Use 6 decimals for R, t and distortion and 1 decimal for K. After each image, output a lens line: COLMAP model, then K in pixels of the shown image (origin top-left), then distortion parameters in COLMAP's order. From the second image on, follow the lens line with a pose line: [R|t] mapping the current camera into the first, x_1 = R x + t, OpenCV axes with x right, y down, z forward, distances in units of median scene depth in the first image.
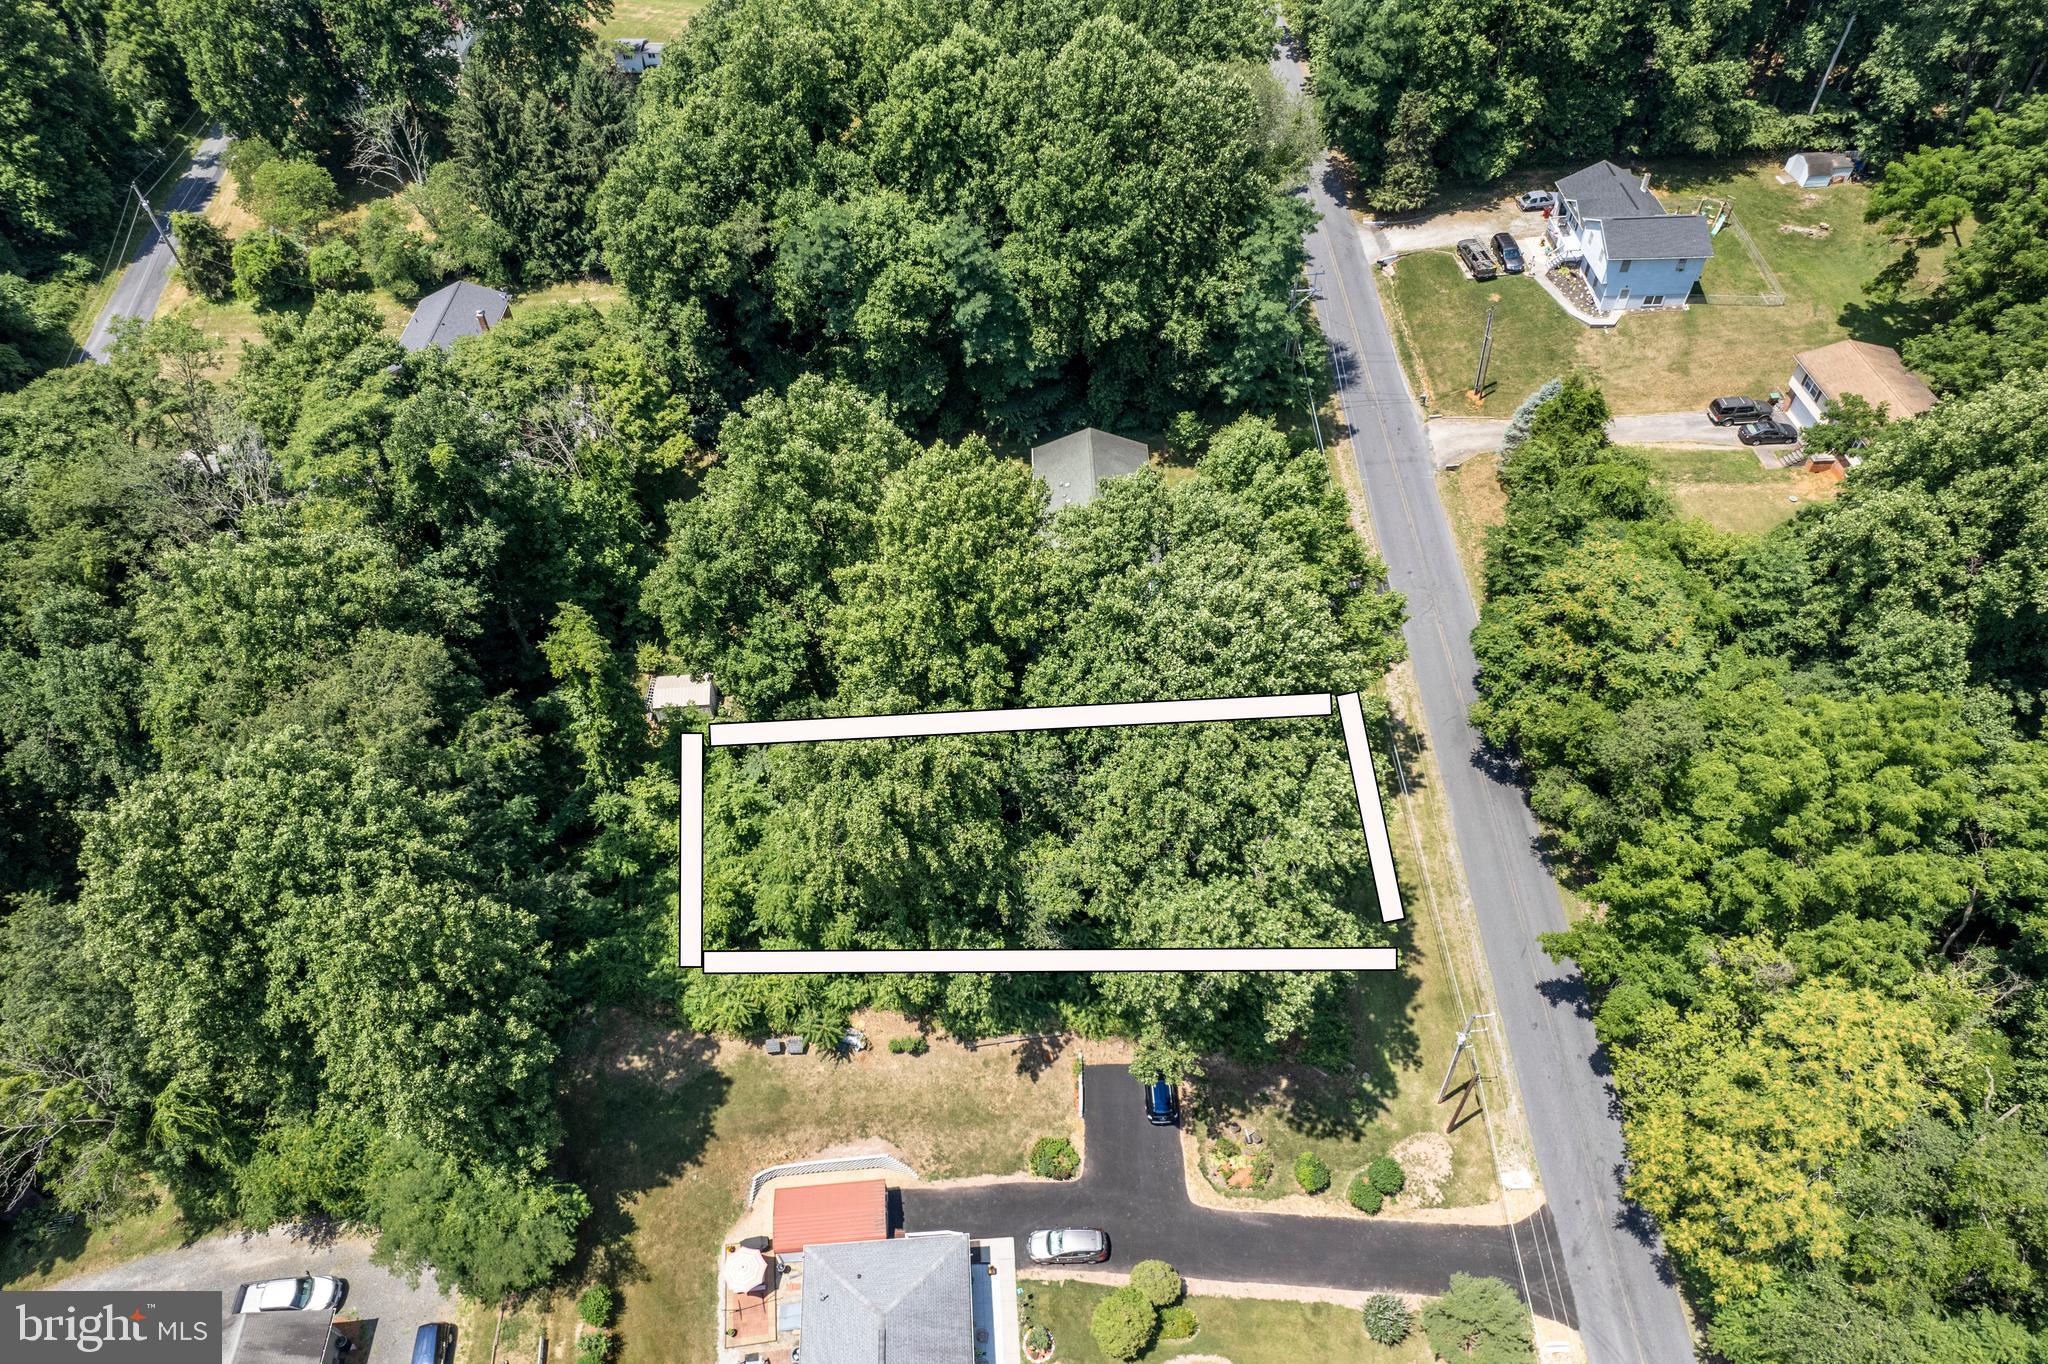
lens RADIAL K [[1325.4, 0, 1035.6], [0, 1325.4, 674.6], [0, 0, 1]] dist [-0.085263, 0.078695]
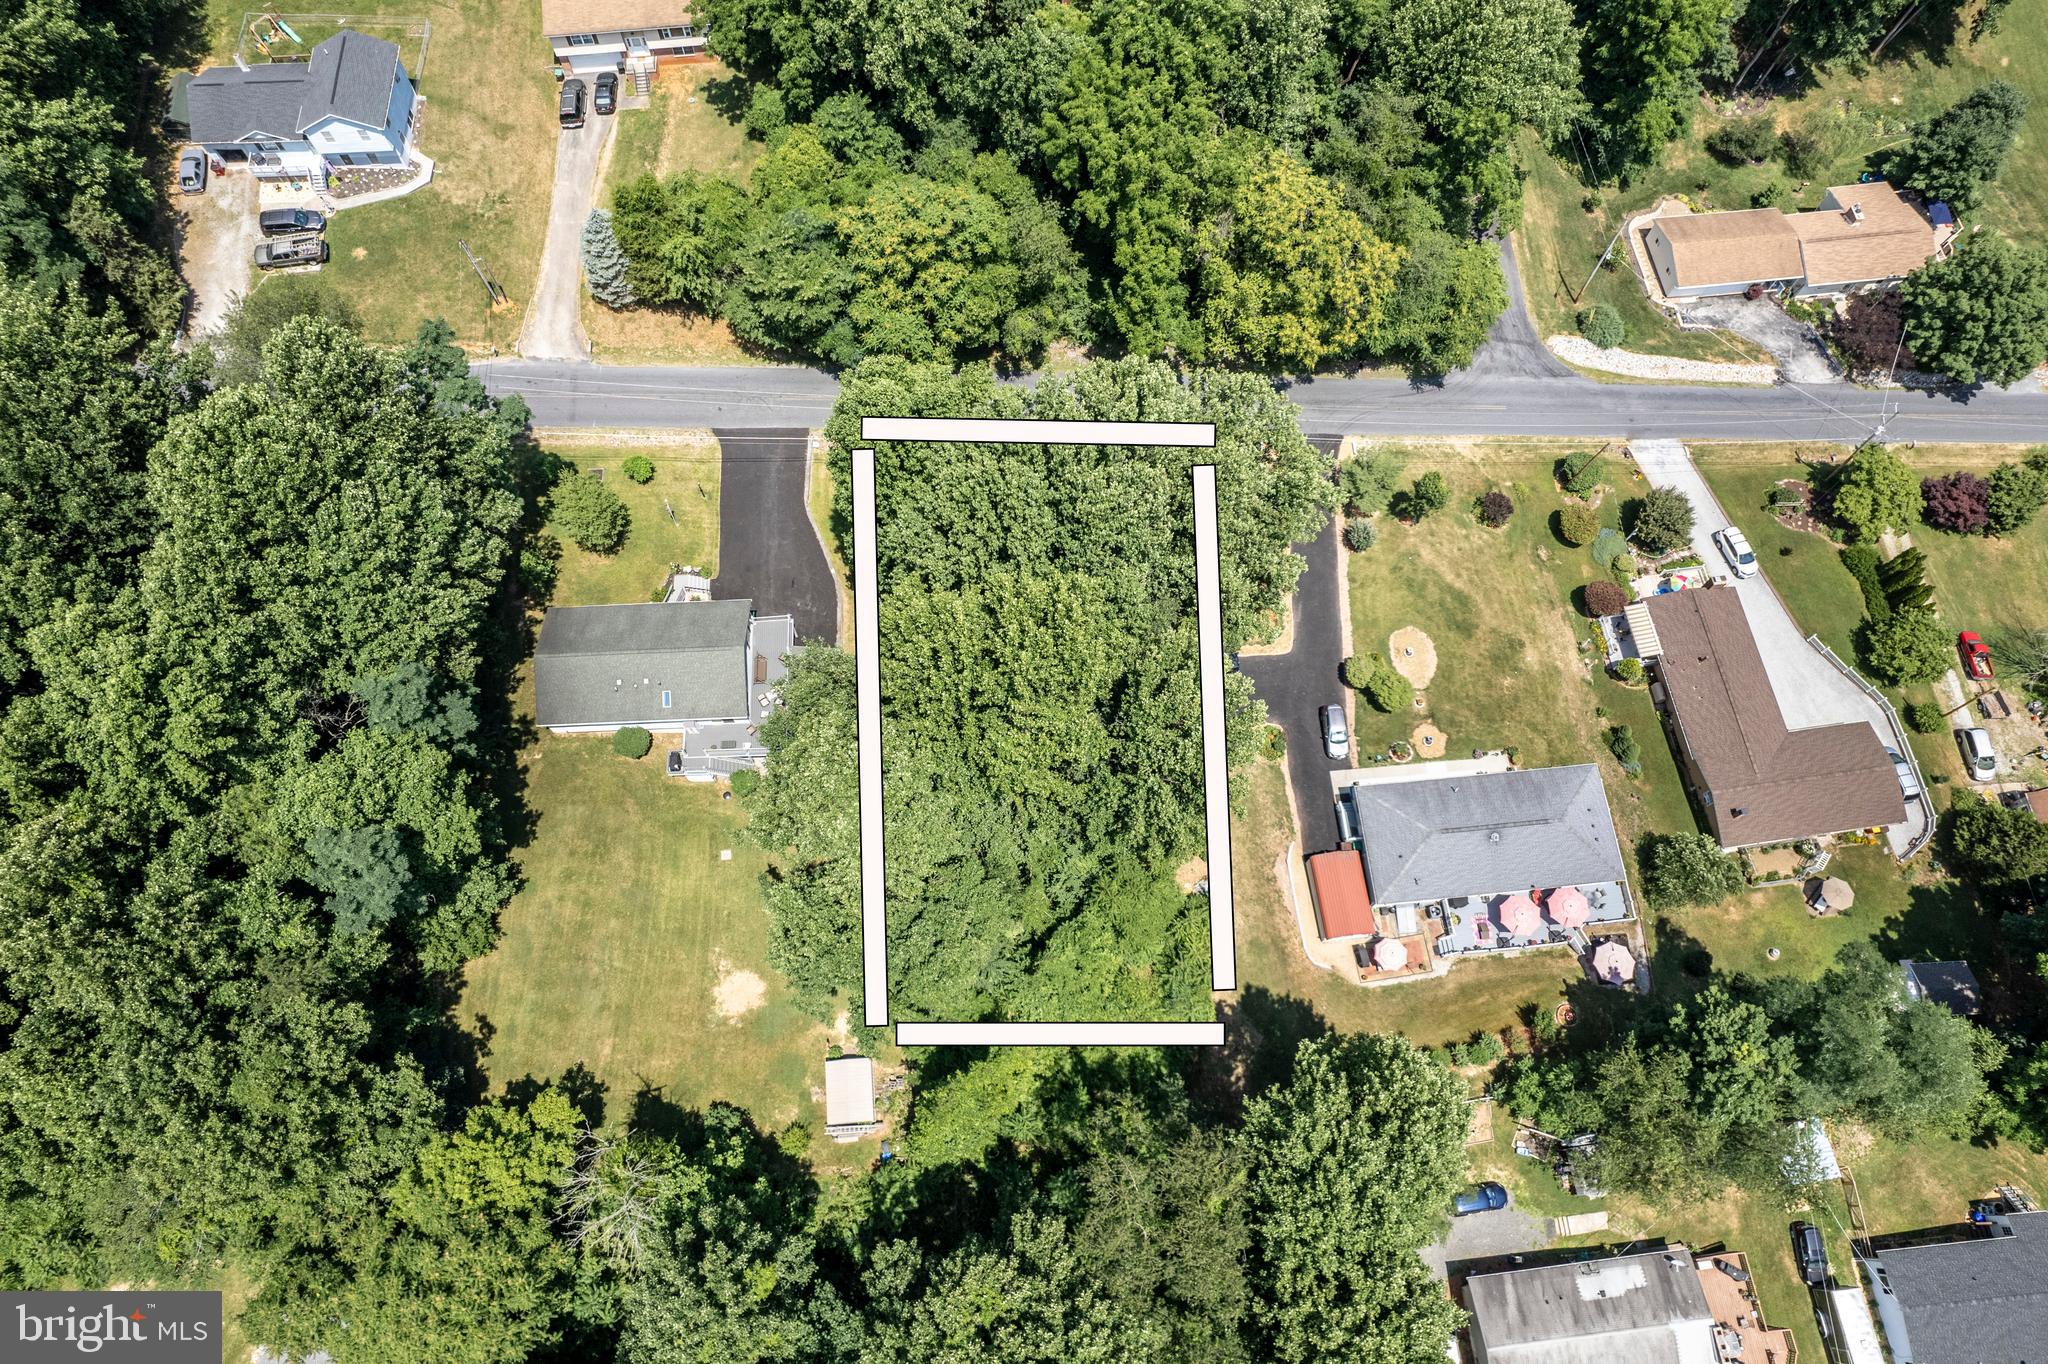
lens RADIAL K [[1325.4, 0, 1035.6], [0, 1325.4, 674.6], [0, 0, 1]] dist [-0.085263, 0.078695]
pose [[-0.023189, -0.918105, 0.395658, -0.432585], [0.741352, 0.249725, 0.622925, -0.635842], [-0.670716, 0.307766, 0.674848, 0.230777]]
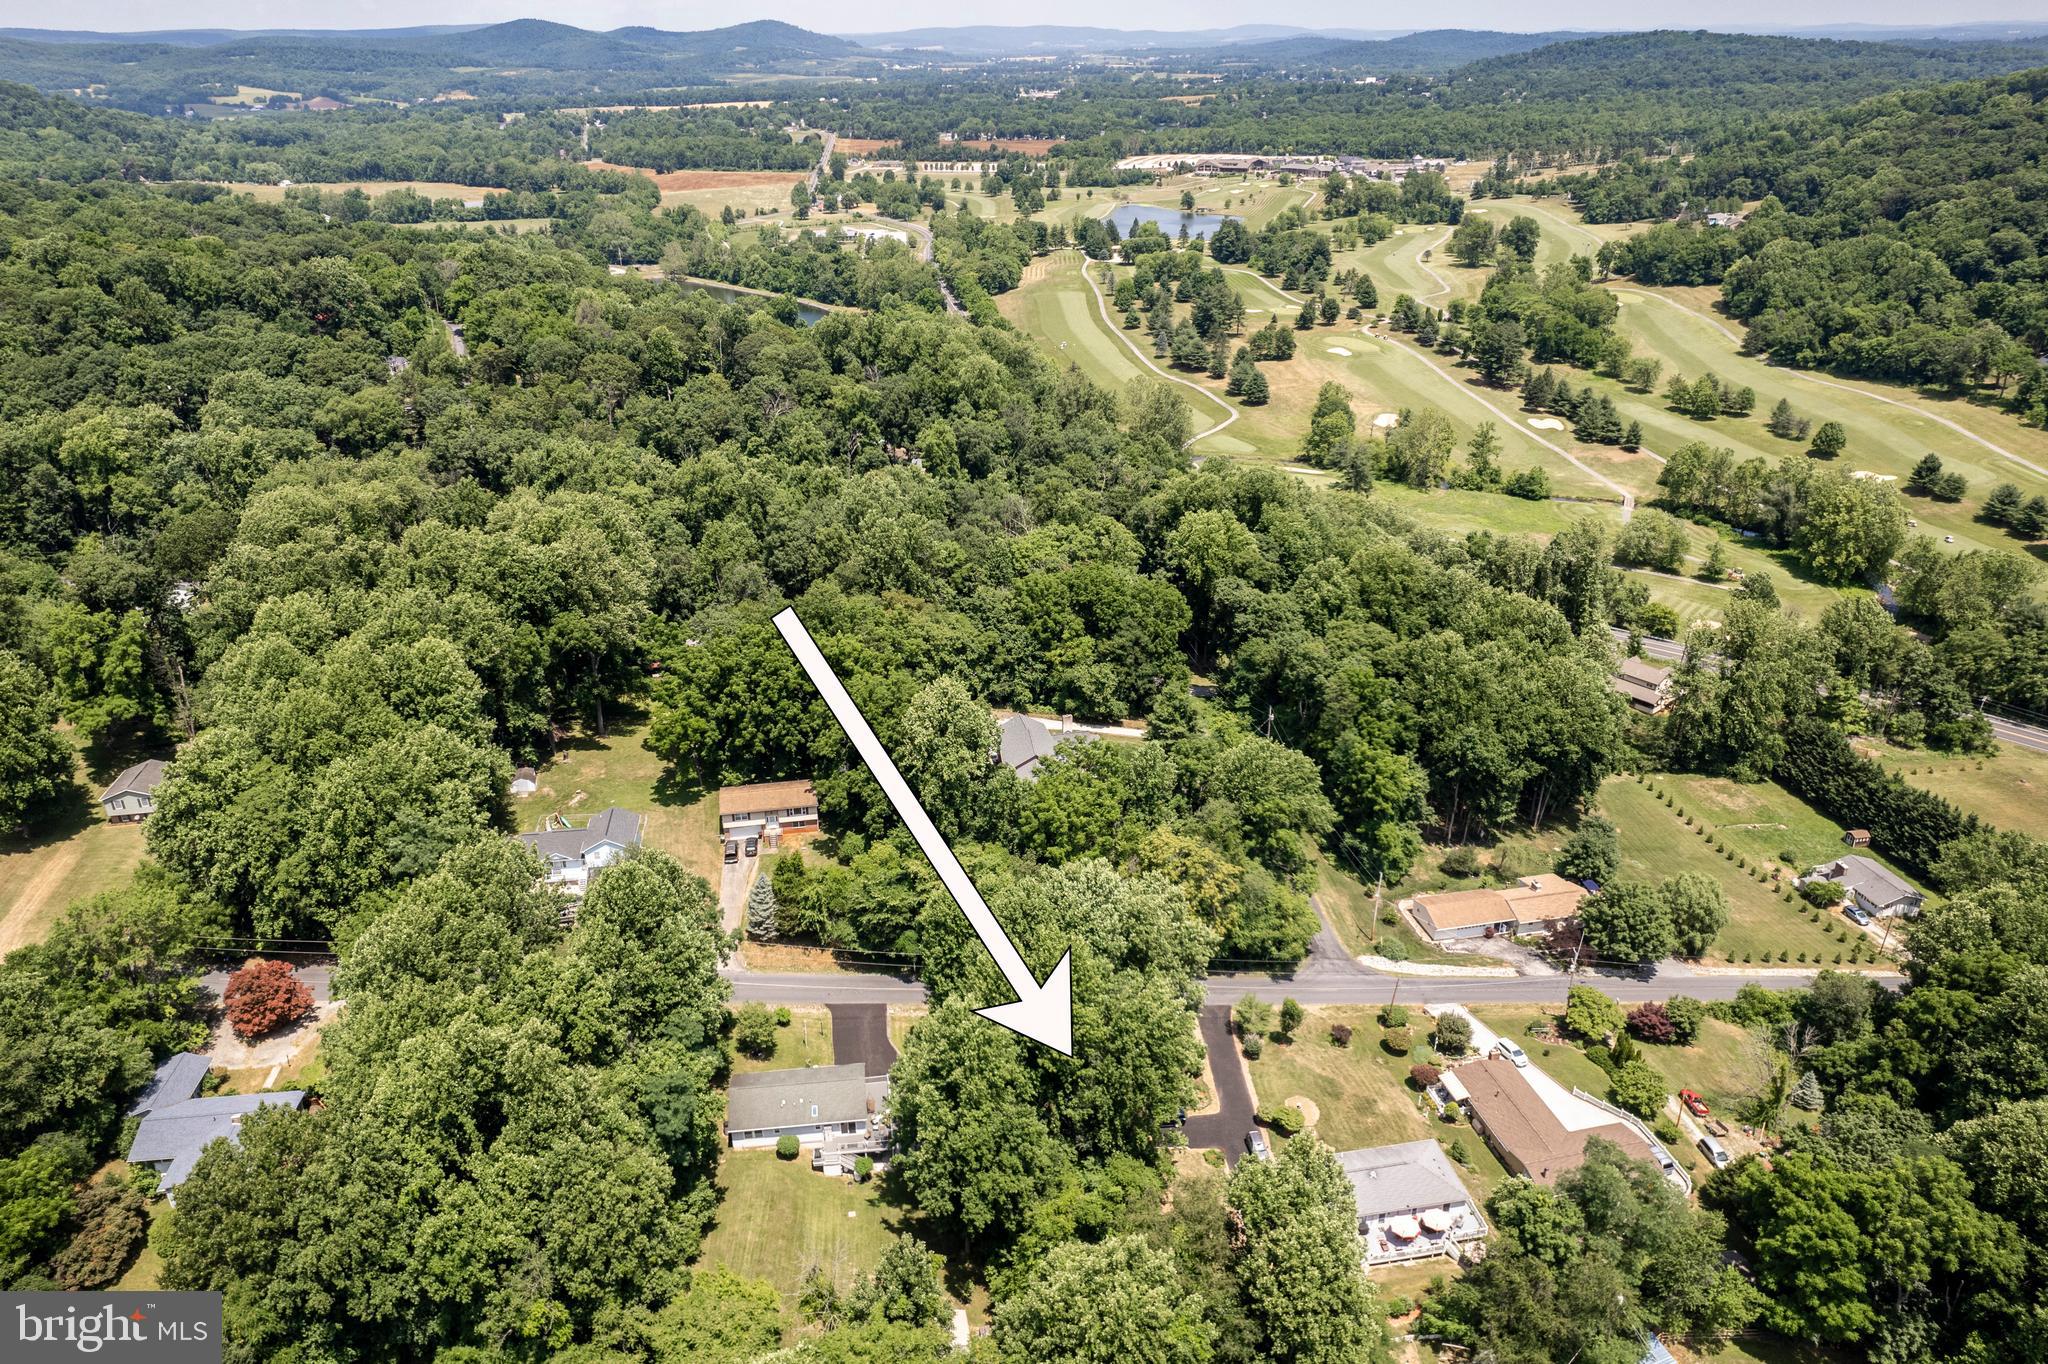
lens RADIAL K [[1367.0, 0, 972.7], [0, 1367.0, 652.0], [0, 0, 1]] dist [-0.073959, 0.065617]
pose [[-0.078827, -0.376219, 0.923172, -1.476162], [0.758347, 0.578458, 0.300492, -0.903727], [-0.647067, 0.723772, 0.239706, 0.208673]]
